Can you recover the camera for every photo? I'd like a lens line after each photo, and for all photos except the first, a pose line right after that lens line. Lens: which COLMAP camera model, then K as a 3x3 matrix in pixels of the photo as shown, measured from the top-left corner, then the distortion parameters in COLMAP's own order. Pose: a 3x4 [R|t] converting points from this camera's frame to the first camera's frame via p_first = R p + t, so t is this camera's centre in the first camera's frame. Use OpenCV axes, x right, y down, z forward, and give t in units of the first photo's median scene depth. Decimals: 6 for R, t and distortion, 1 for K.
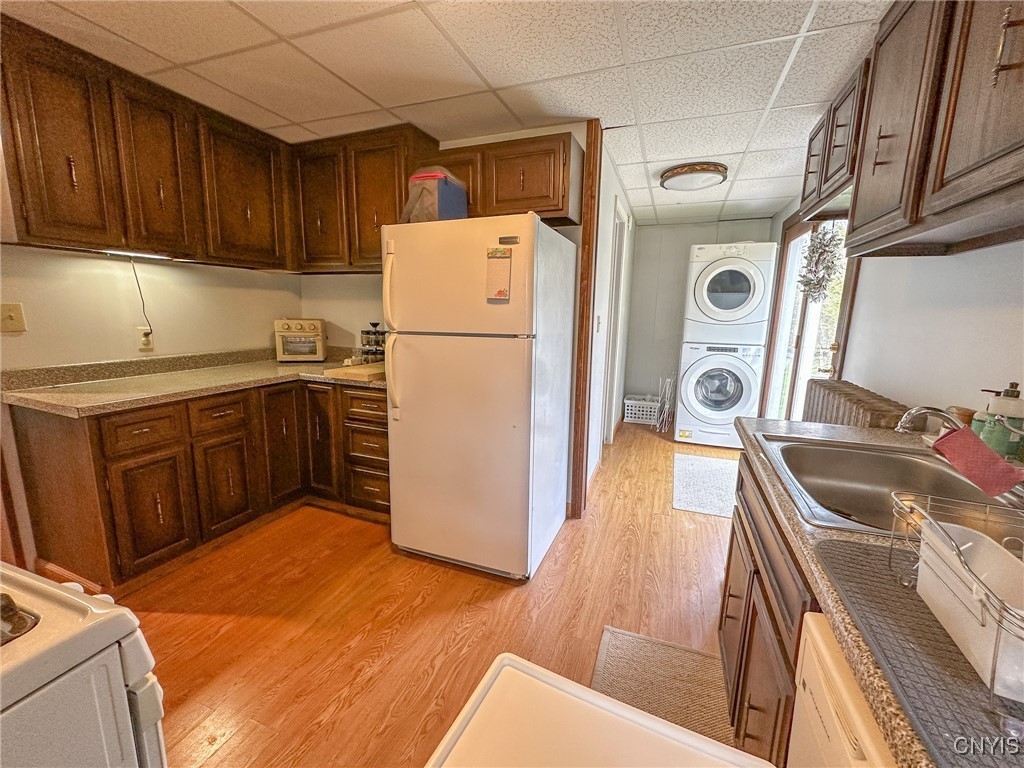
lens RADIAL K [[417.4, 0, 512.0], [0, 417.4, 384.0], [0, 0, 1]] dist [0.000870, 0.000095]
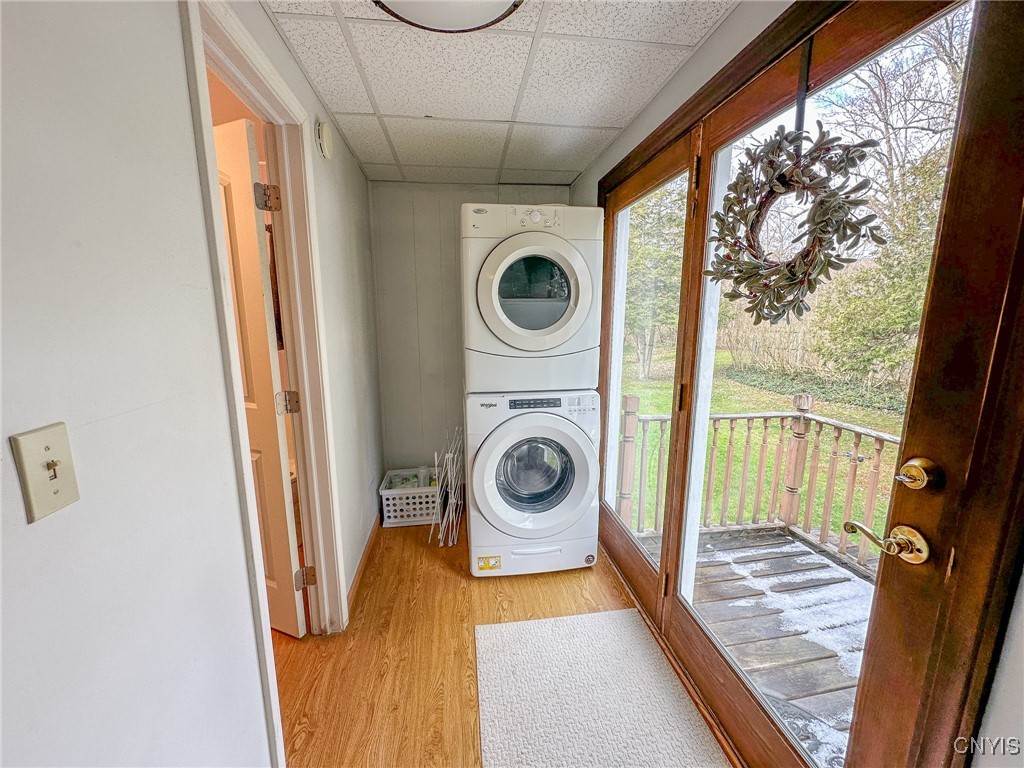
lens RADIAL K [[417.4, 0, 512.0], [0, 417.4, 384.0], [0, 0, 1]] dist [0.000870, 0.000095]
pose [[0.877170, -0.102915, 0.469022, 0.211245], [0.105923, 0.994172, 0.020049, -0.113554], [-0.468352, 0.032093, 0.882959, 0.500584]]
